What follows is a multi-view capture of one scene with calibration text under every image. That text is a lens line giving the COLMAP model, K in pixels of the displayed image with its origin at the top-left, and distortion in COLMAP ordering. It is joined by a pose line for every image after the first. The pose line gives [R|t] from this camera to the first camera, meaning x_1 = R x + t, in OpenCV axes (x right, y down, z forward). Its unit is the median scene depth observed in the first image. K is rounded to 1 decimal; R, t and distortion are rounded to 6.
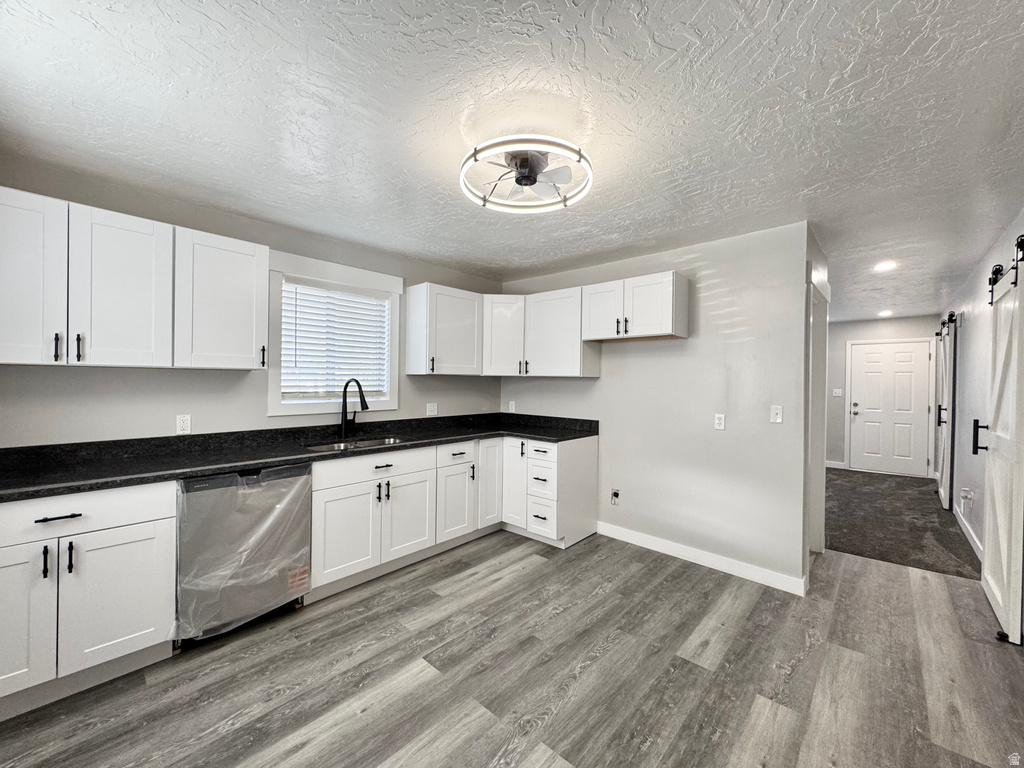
lens RADIAL K [[408.7, 0, 512.0], [0, 408.7, 384.0], [0, 0, 1]] dist [-0.002501, 0.000281]
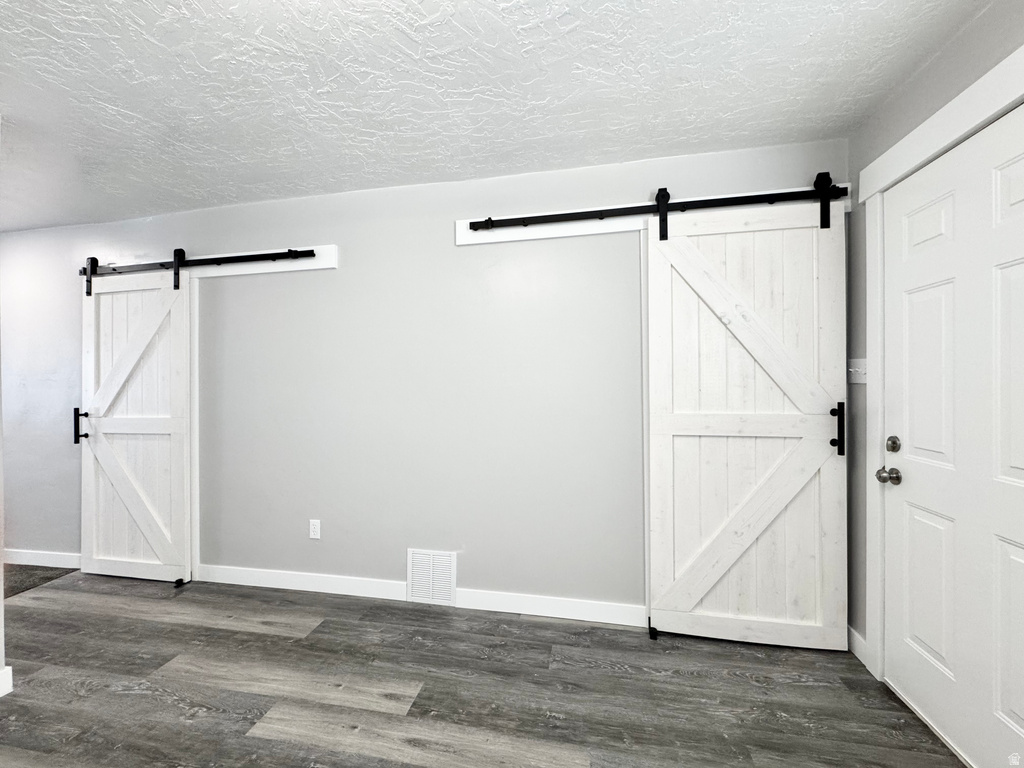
lens RADIAL K [[408.7, 0, 512.0], [0, 408.7, 384.0], [0, 0, 1]] dist [-0.002501, 0.000281]
pose [[-0.522529, -0.007018, 0.852593, -0.311862], [0.011755, 0.999812, 0.015435, 0.033886], [-0.852541, 0.018088, -0.522348, 0.783532]]
